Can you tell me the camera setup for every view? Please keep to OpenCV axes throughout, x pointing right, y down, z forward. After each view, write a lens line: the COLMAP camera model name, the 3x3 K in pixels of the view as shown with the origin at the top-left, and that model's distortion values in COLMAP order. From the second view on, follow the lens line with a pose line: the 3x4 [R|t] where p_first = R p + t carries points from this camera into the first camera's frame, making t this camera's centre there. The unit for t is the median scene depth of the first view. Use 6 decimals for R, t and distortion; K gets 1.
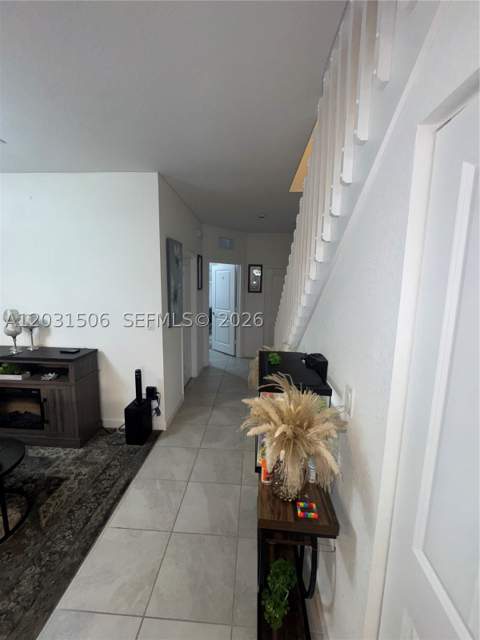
lens RADIAL K [[255.2, 0, 240.4], [0, 255.2, 320.5], [0, 0, 1]] dist [-0.005587, 0.000759]
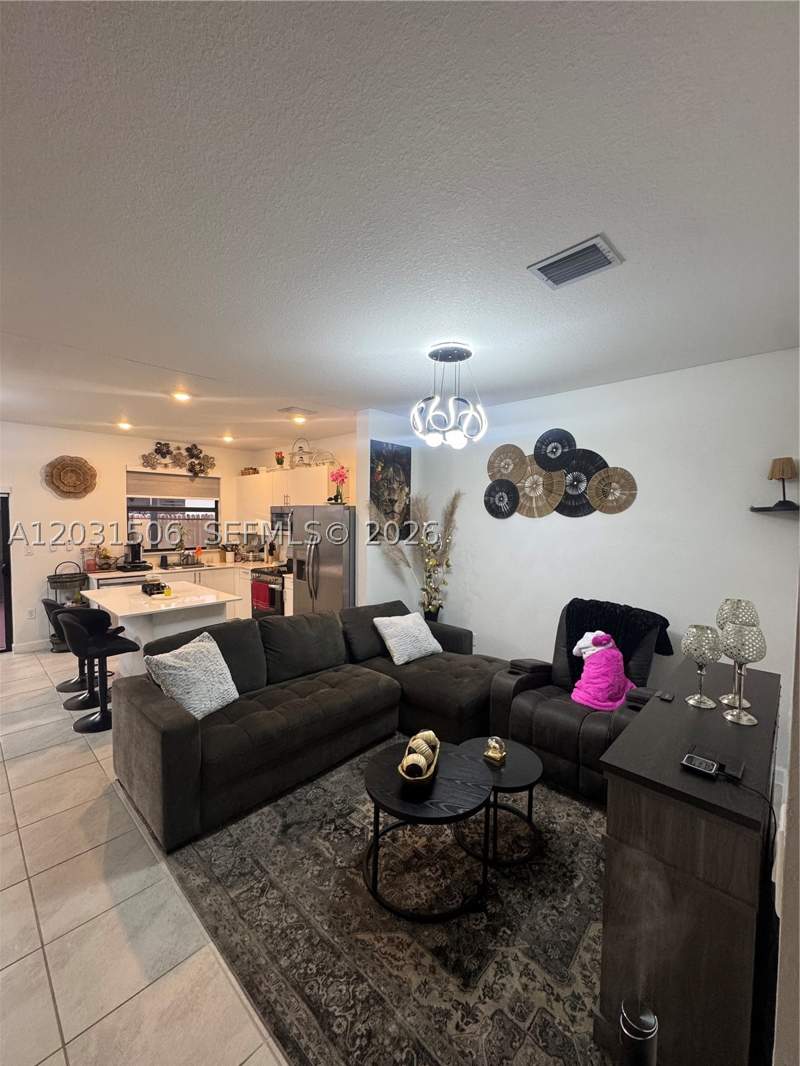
lens RADIAL K [[425.1, 0, 400.6], [0, 425.1, 533.9], [0, 0, 1]] dist [-0.005587, 0.000759]
pose [[-0.646332, 0.007759, -0.763017, -0.066727], [-0.132321, 0.983659, 0.122088, -0.160473], [0.751496, 0.179872, -0.634744, 1.032483]]
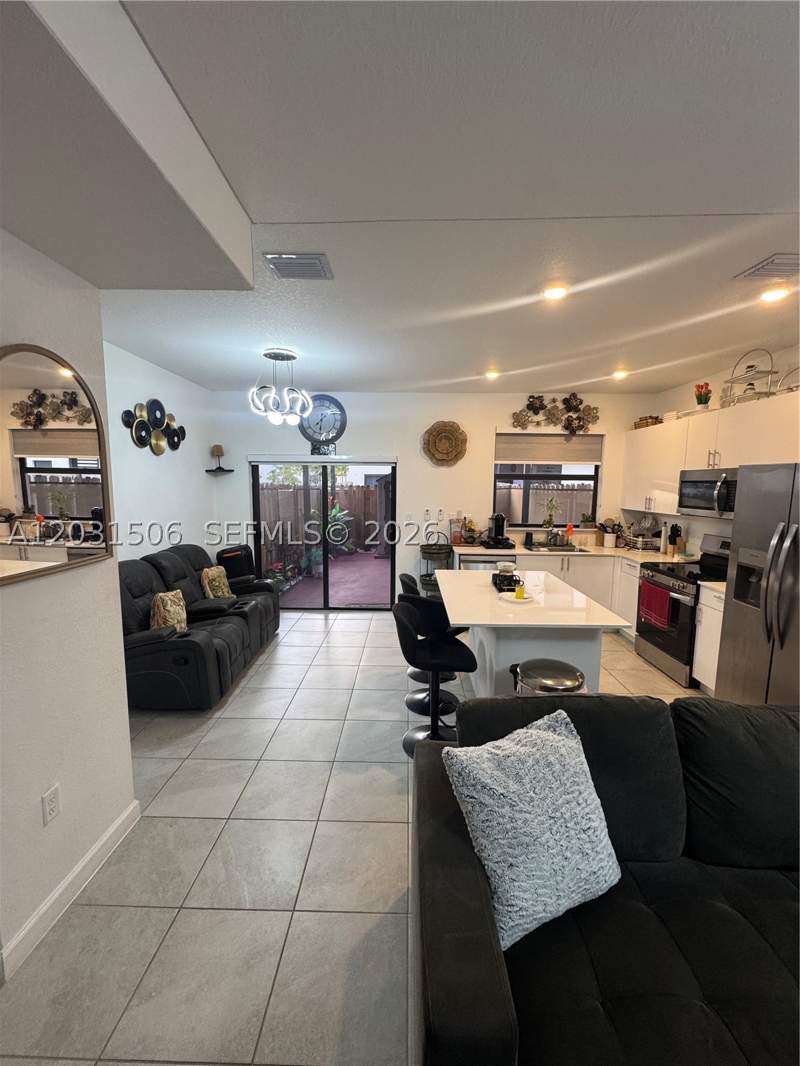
lens RADIAL K [[425.1, 0, 400.6], [0, 425.1, 533.9], [0, 0, 1]] dist [-0.005587, 0.000759]
pose [[-0.998989, -0.024903, -0.037428, -0.345277], [-0.033828, 0.964742, 0.261015, -0.070197], [0.029609, 0.262018, -0.964609, 0.459193]]
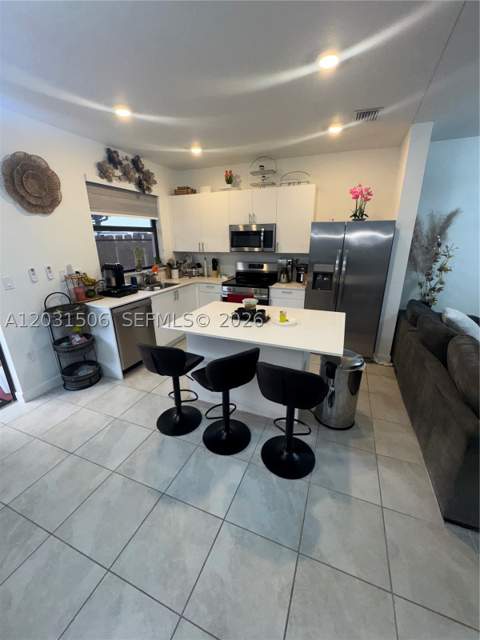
lens RADIAL K [[255.2, 0, 240.4], [0, 255.2, 320.5], [0, 0, 1]] dist [-0.005587, 0.000759]
pose [[-0.330485, 0.280415, -0.901192, 0.152390], [-0.135385, 0.930884, 0.339302, 0.084796], [0.934050, 0.234142, -0.269680, -0.452774]]
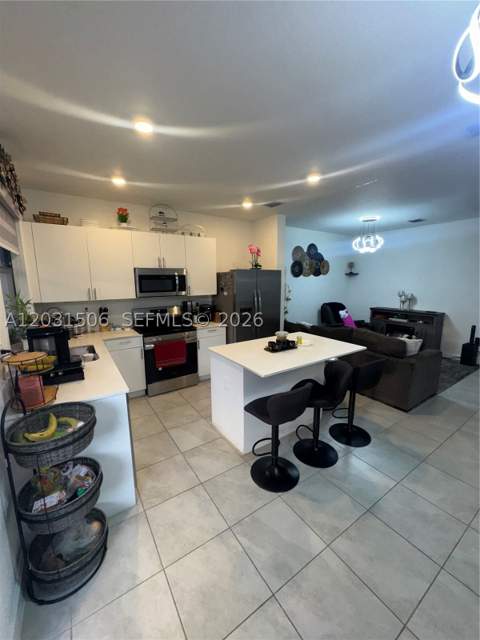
lens RADIAL K [[255.2, 0, 240.4], [0, 255.2, 320.5], [0, 0, 1]] dist [-0.005587, 0.000759]
pose [[0.596093, 0.109395, -0.795428, 0.041986], [-0.100526, 0.993048, 0.061240, 0.222075], [0.796597, 0.043457, 0.602946, -1.459123]]
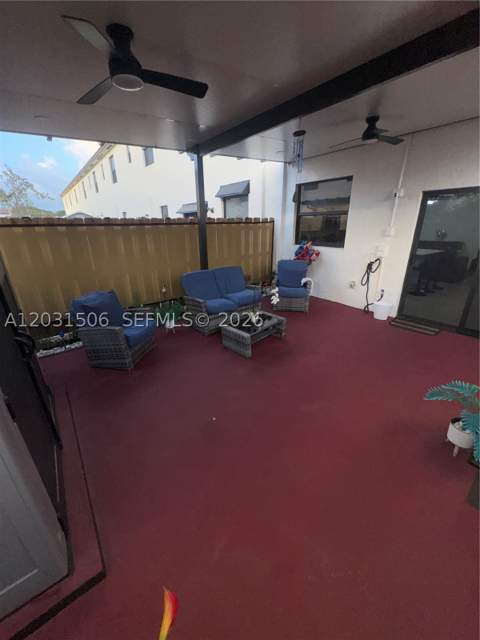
lens RADIAL K [[252.6, 0, 238.0], [0, 252.6, 319.1], [0, 0, 1]] dist [-0.004845, 0.000009]
pose [[0.646094, 0.250708, -0.720908, 0.175160], [-0.093930, 0.963452, 0.250875, 0.575638], [0.757456, -0.094374, 0.646030, -3.639315]]
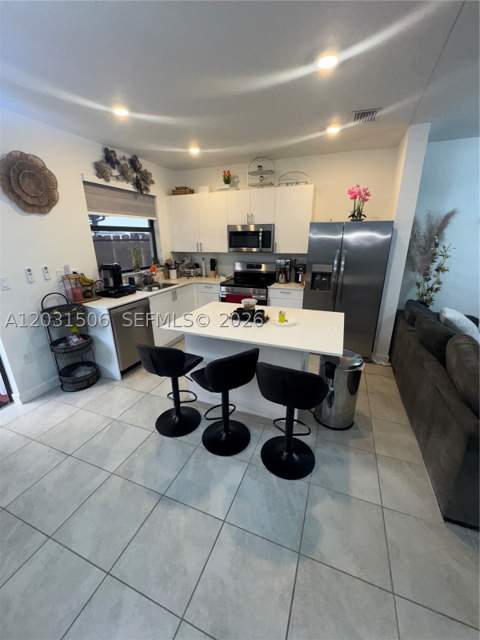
lens RADIAL K [[255.2, 0, 240.4], [0, 255.2, 320.5], [0, 0, 1]] dist [-0.005587, 0.000759]
pose [[-0.321256, 0.280643, -0.904452, 0.152088], [-0.136383, 0.931411, 0.337451, 0.085635], [0.937120, 0.231760, -0.260946, -0.458451]]
